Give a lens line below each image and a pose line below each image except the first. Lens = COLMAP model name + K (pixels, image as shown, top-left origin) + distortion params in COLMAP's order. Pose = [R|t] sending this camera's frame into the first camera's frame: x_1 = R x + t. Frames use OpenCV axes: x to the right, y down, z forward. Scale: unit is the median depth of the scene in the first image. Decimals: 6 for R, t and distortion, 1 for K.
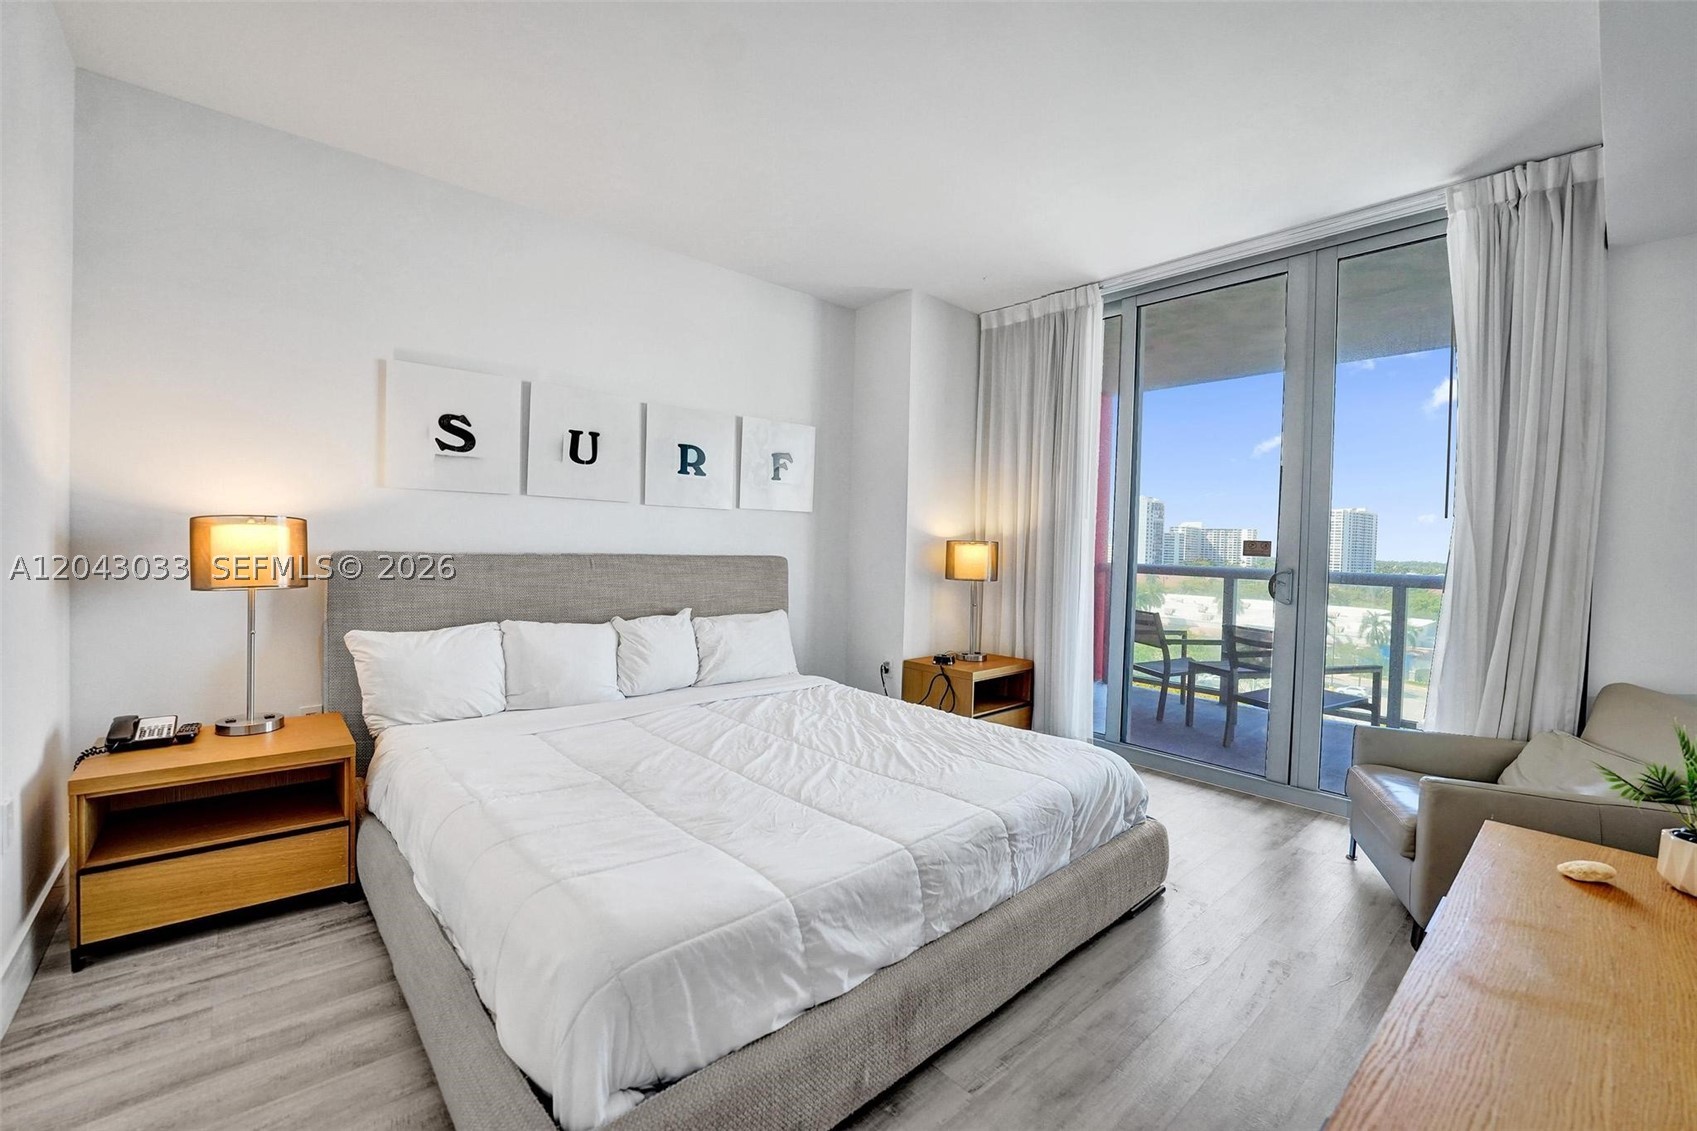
lens RADIAL K [[692.6, 0, 846.5], [0, 692.6, 559.7], [0, 0, 1]] dist [-0.015939, 0.000071]
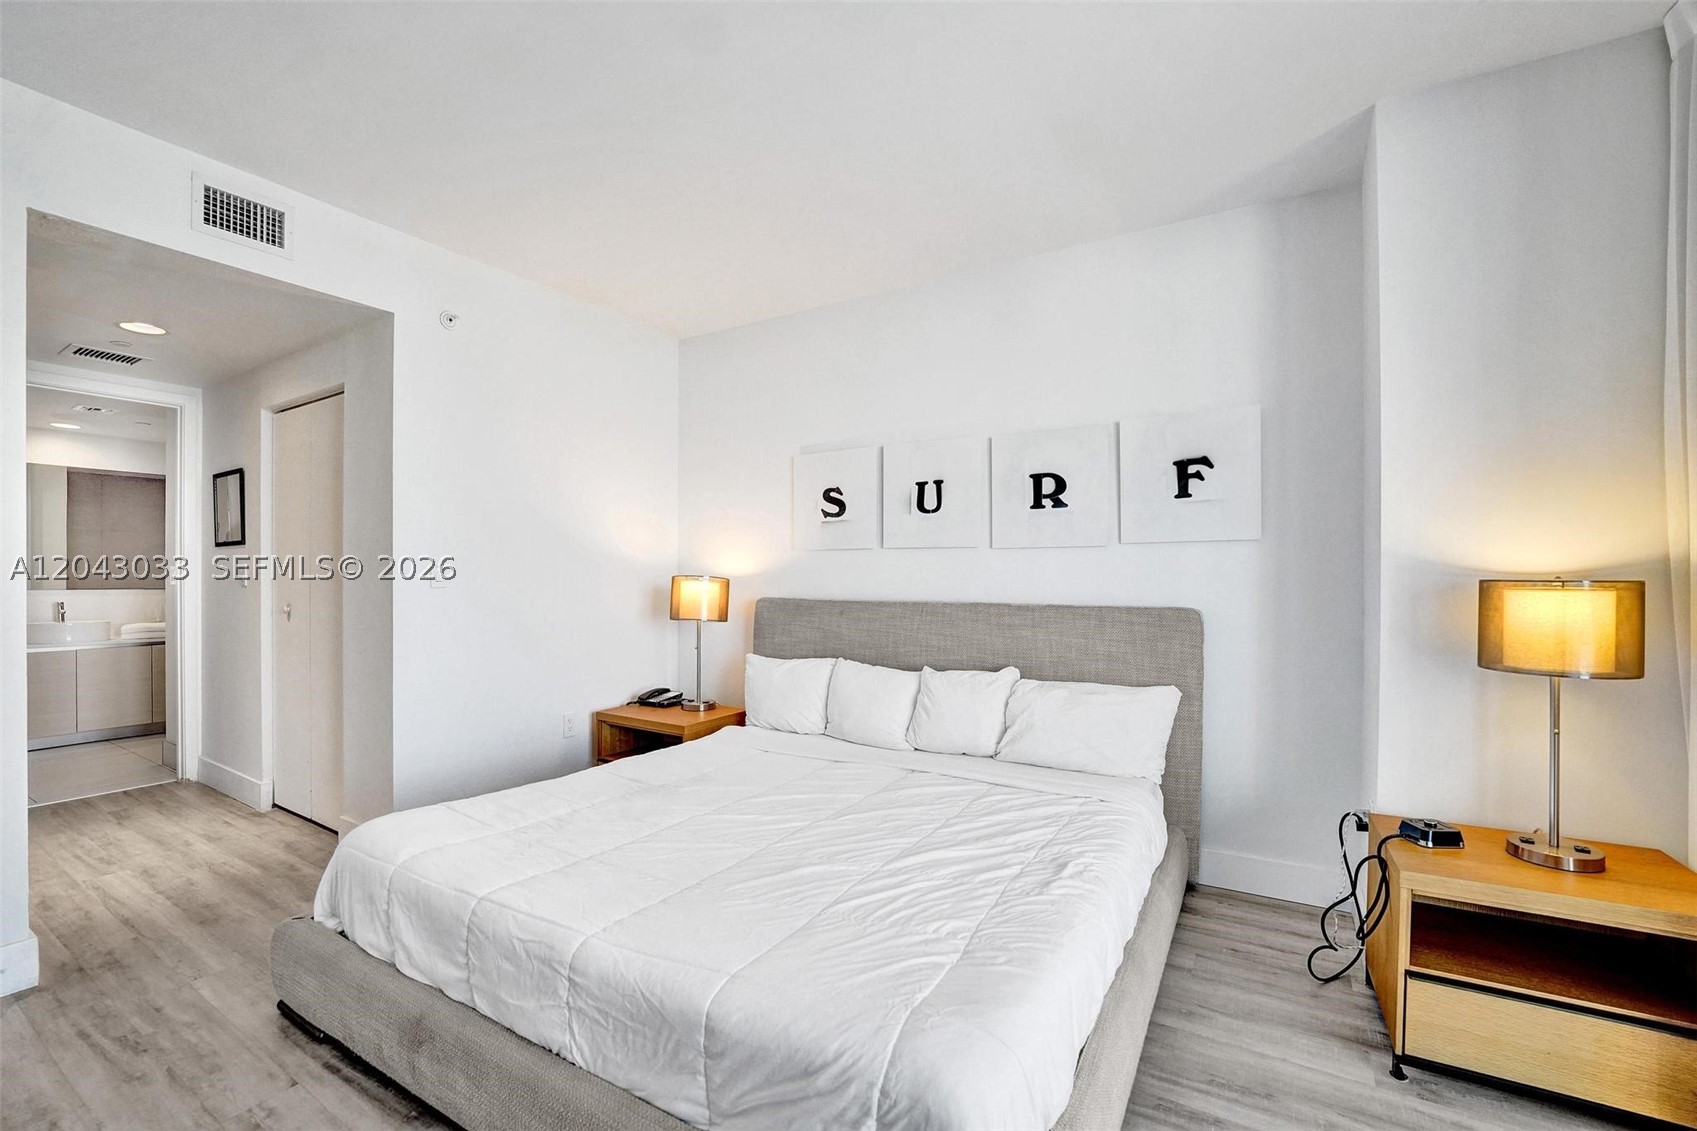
lens RADIAL K [[717.9, 0, 847.7], [0, 717.9, 580.5], [0, 0, 1]] dist [-0.017601, 0.000064]
pose [[0.293539, -0.022027, -0.955693, 0.591590], [-0.018797, 0.999408, -0.028808, -0.007115], [0.955762, 0.026421, 0.292951, 0.580417]]
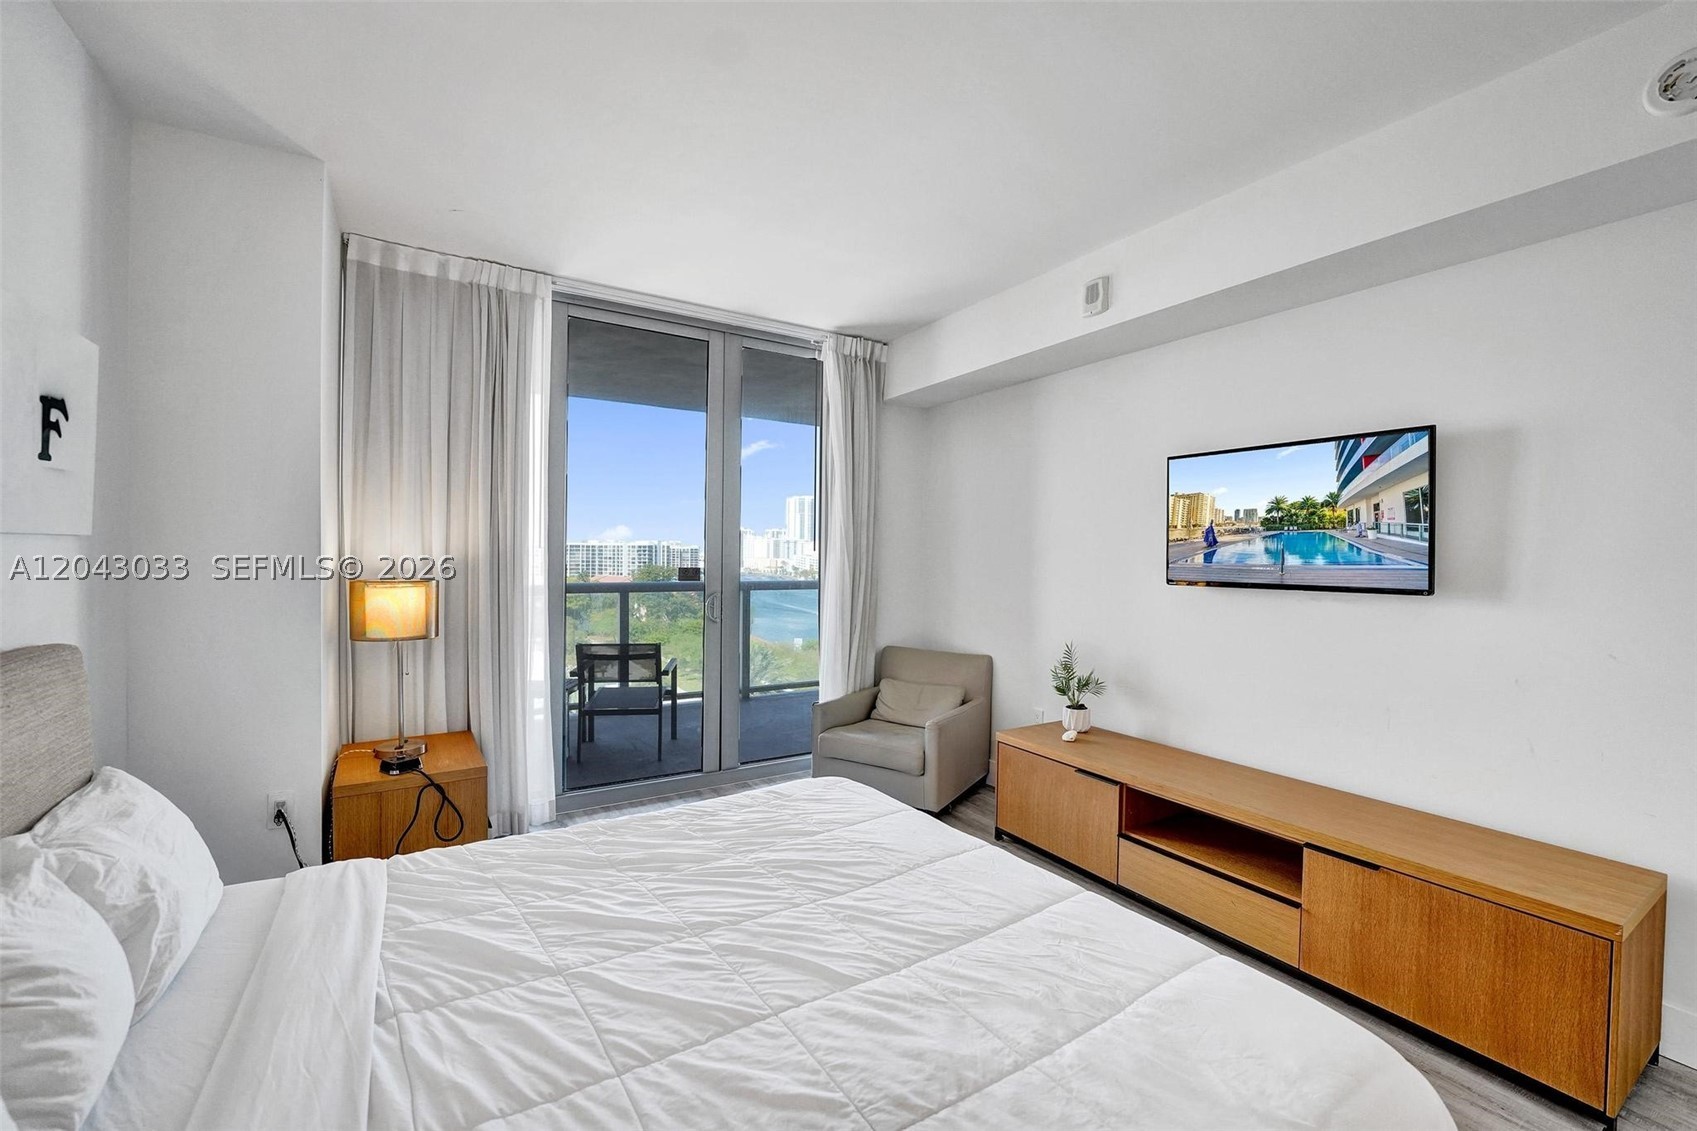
lens RADIAL K [[692.6, 0, 846.5], [0, 692.6, 559.7], [0, 0, 1]] dist [-0.015939, 0.000071]
pose [[0.178215, -0.029933, 0.983536, -0.507043], [0.016682, 0.999485, 0.027396, -0.072748], [-0.983850, 0.011525, 0.178623, 0.567320]]
